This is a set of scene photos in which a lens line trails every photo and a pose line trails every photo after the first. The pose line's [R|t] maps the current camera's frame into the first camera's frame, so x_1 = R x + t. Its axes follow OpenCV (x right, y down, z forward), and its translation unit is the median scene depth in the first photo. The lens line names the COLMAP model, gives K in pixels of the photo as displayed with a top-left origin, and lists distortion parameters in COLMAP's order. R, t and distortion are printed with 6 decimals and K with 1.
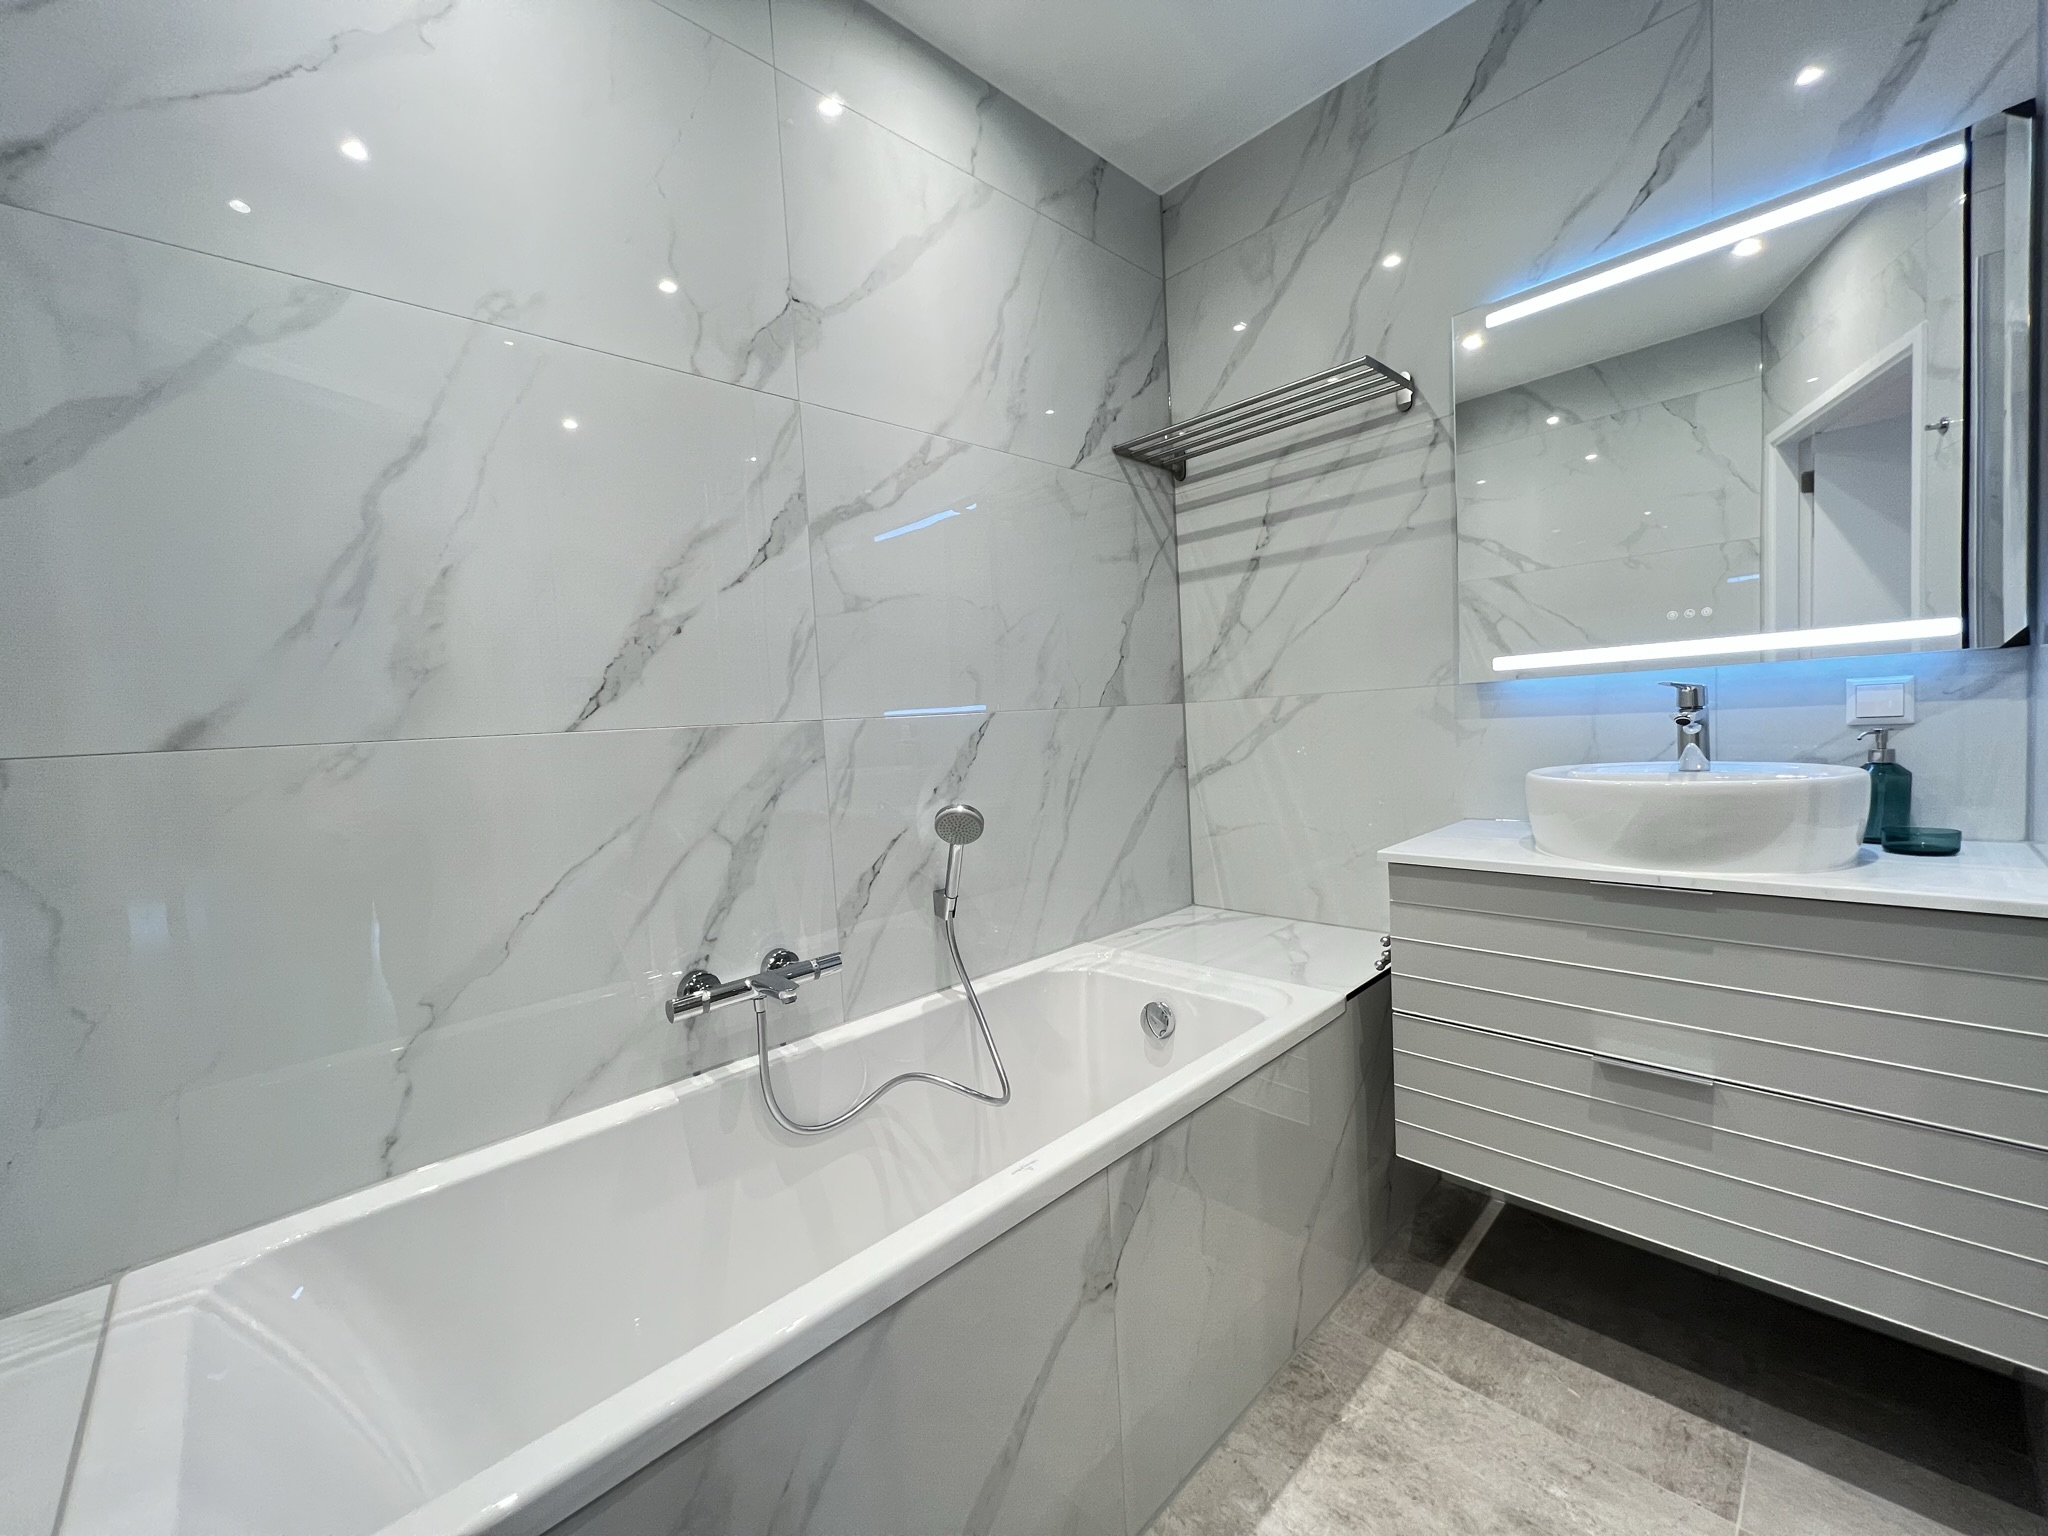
lens RADIAL K [[818.8, 0, 1023.9], [0, 818.8, 770.0], [0, 0, 1]] dist [-0.001511, 0.000420]
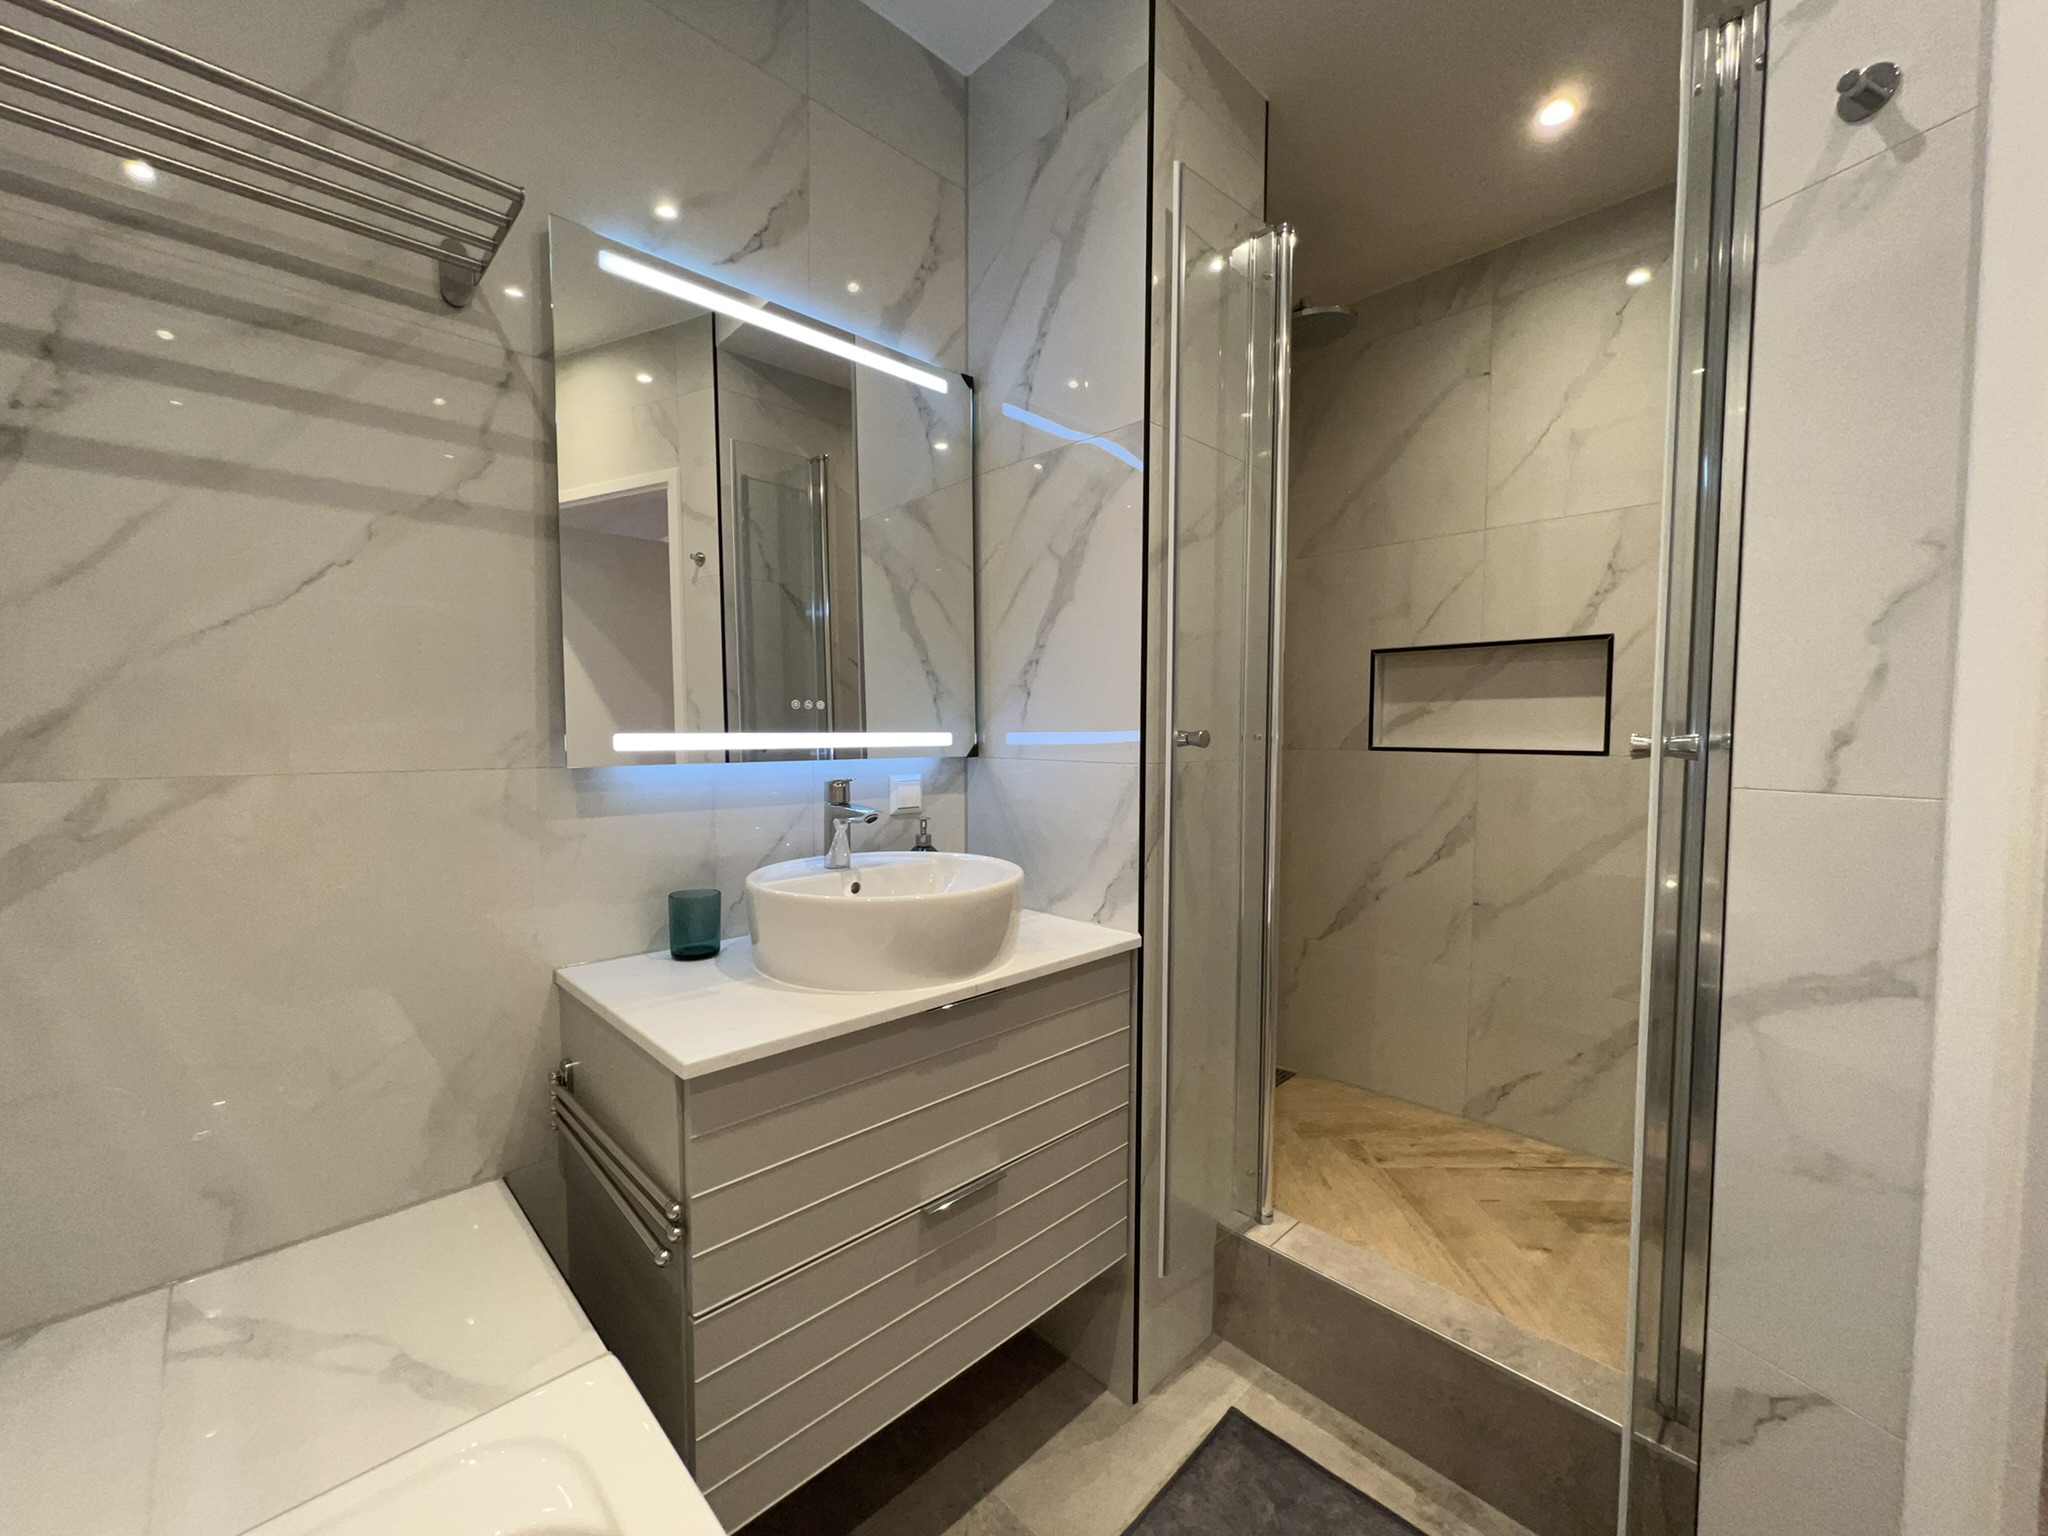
lens RADIAL K [[818.8, 0, 1024.1], [0, 818.8, 770.4], [0, 0, 1]] dist [-0.001511, 0.000420]
pose [[-0.002139, 0.006207, 0.999978, -0.123238], [0.056431, 0.998388, -0.006077, -0.074281], [-0.998404, 0.056417, -0.002485, 0.596722]]
